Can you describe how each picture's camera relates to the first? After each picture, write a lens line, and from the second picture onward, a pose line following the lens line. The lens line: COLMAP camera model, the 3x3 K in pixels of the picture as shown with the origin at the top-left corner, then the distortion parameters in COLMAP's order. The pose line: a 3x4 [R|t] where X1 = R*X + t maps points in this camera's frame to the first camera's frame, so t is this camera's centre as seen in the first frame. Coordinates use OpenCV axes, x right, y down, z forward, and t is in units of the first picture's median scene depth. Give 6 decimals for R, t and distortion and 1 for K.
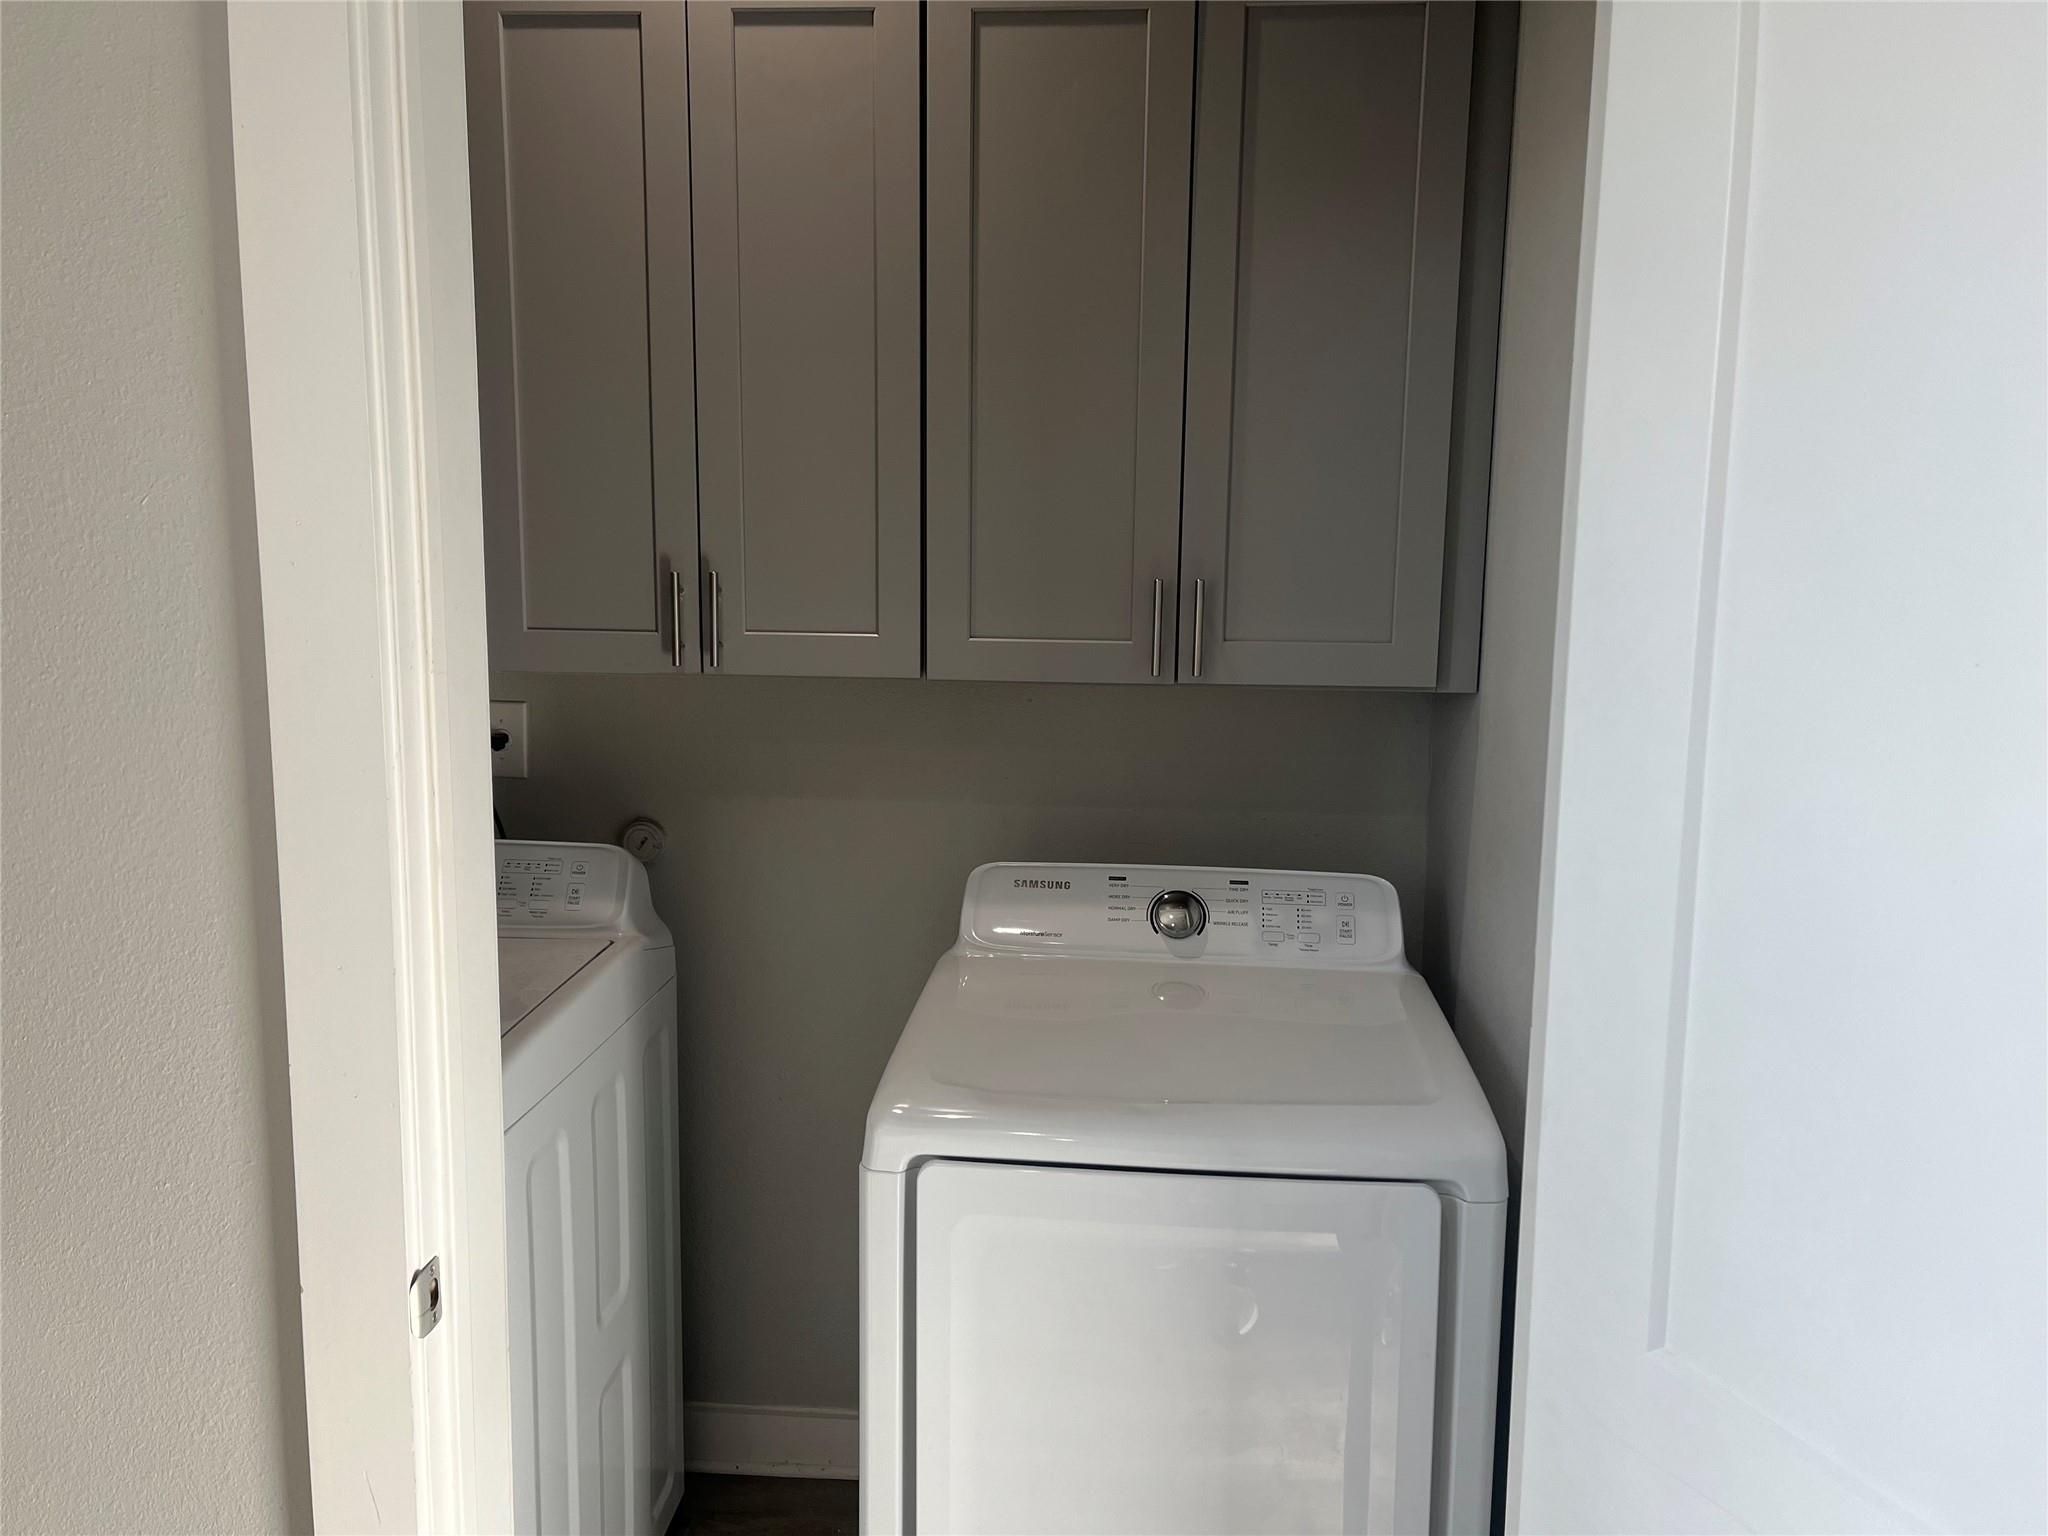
lens RADIAL K [[1557.2, 0, 1024.0], [0, 1557.2, 768.0], [0, 0, 1]] dist [0.049921, -0.000037]
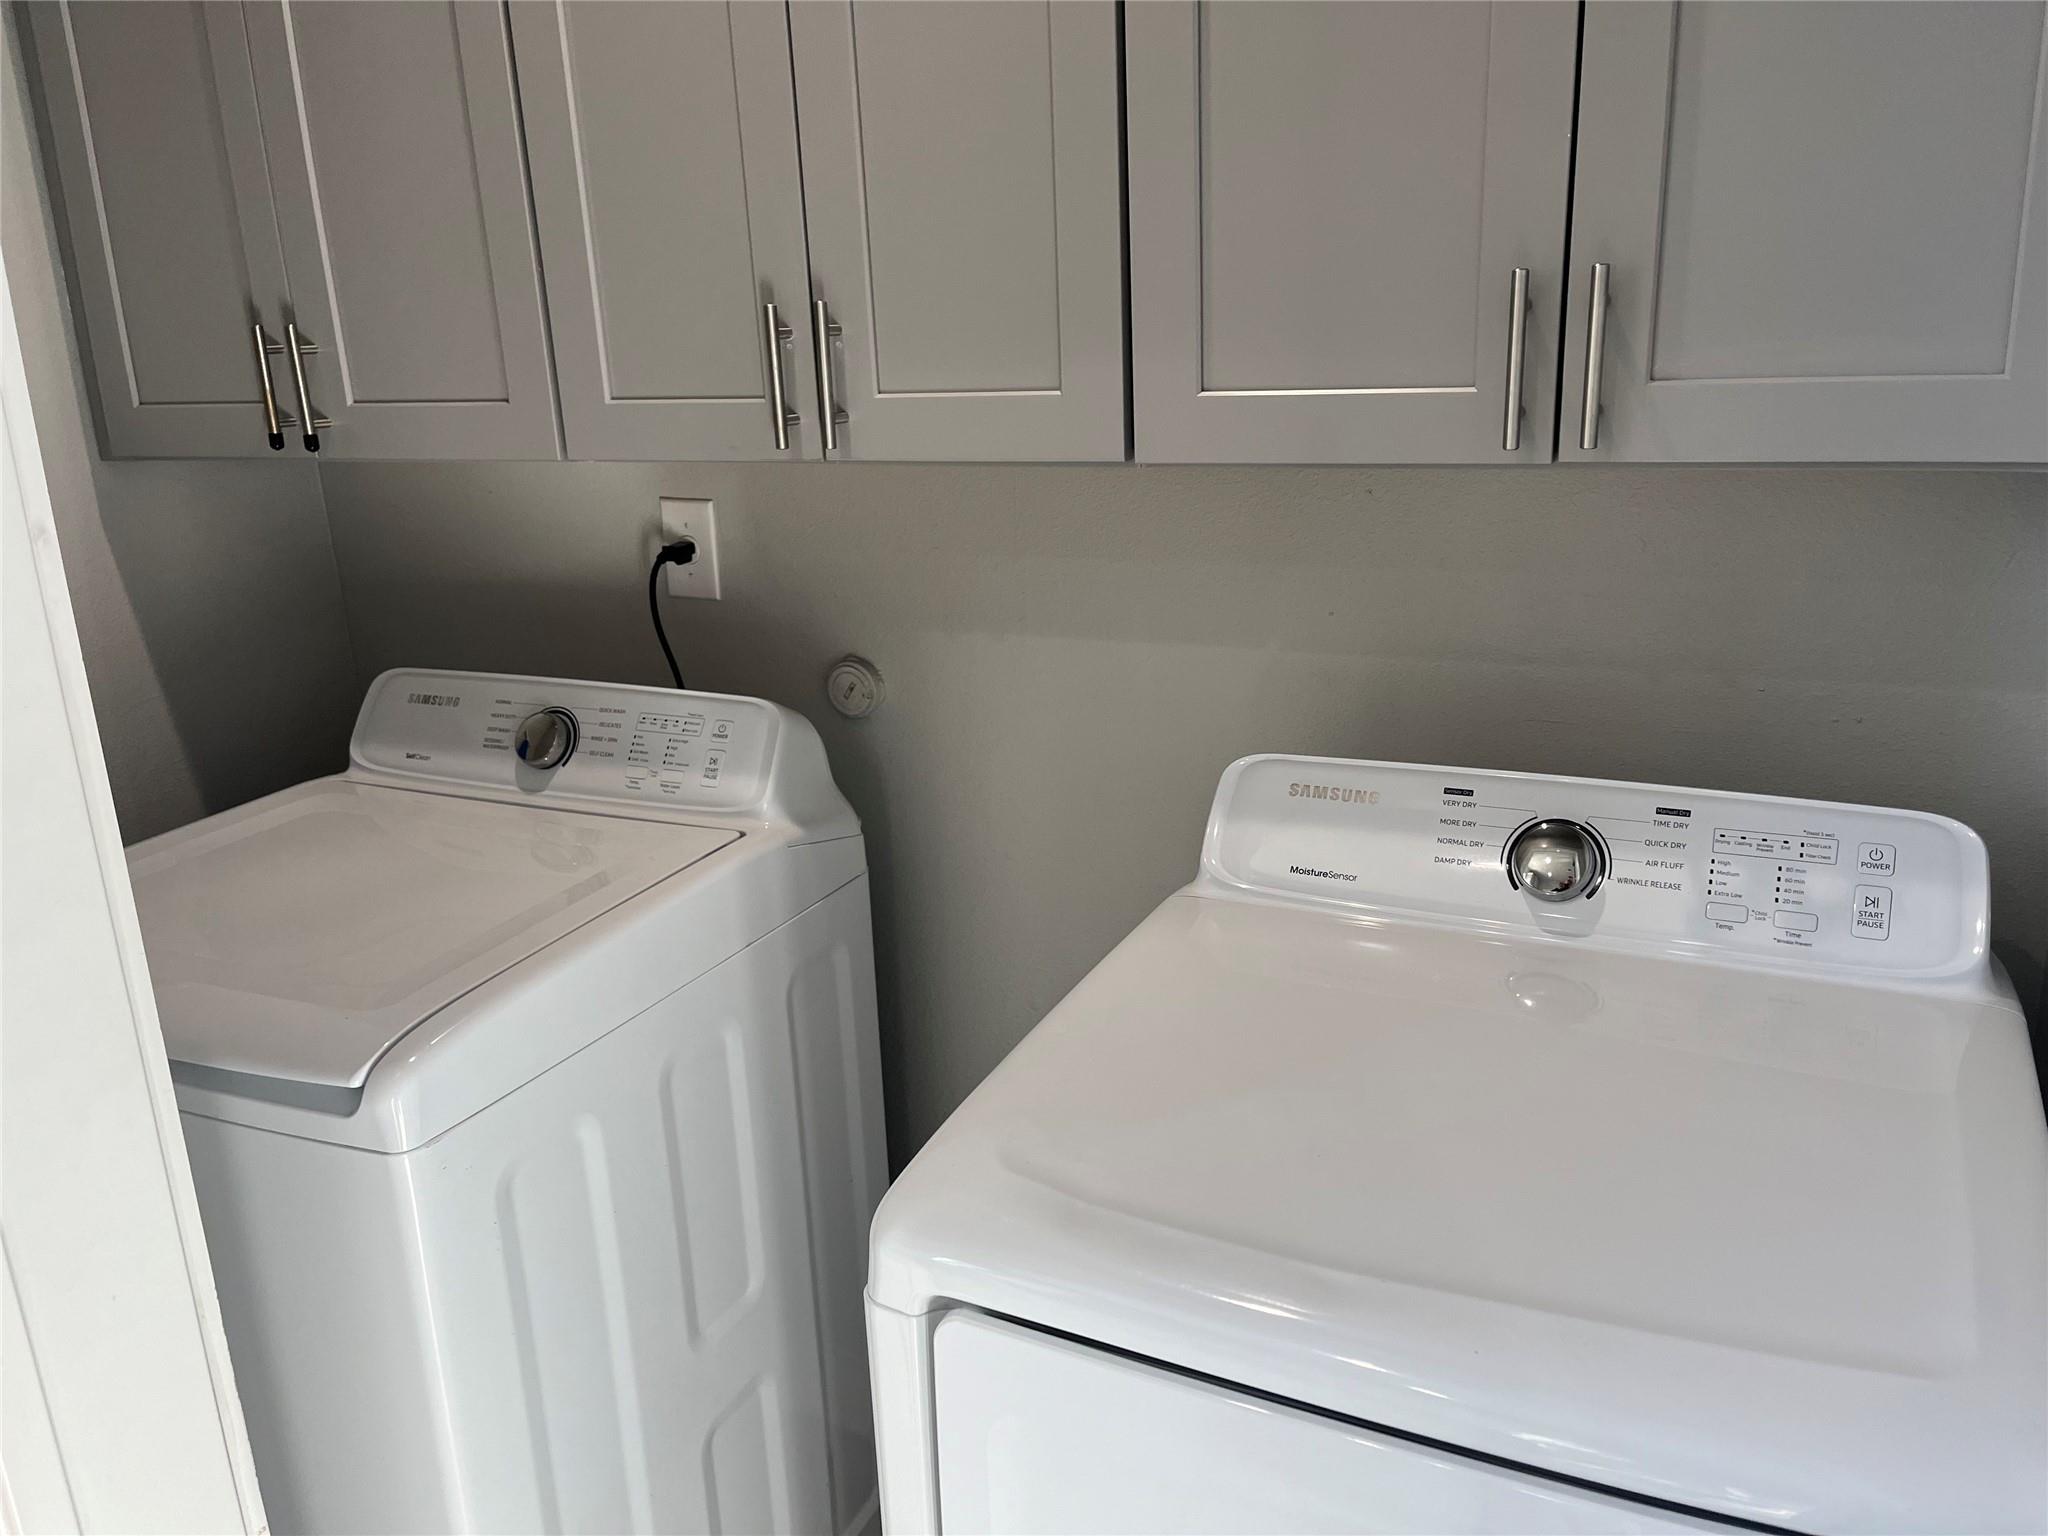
lens RADIAL K [[1558.5, 0, 1024.0], [0, 1558.5, 768.0], [0, 0, 1]] dist [0.004772, 0.001528]
pose [[0.930886, 0.054653, -0.361199, 0.122978], [-0.005673, 0.990789, 0.135296, -0.019576], [0.365267, -0.123896, 0.922621, 0.385112]]
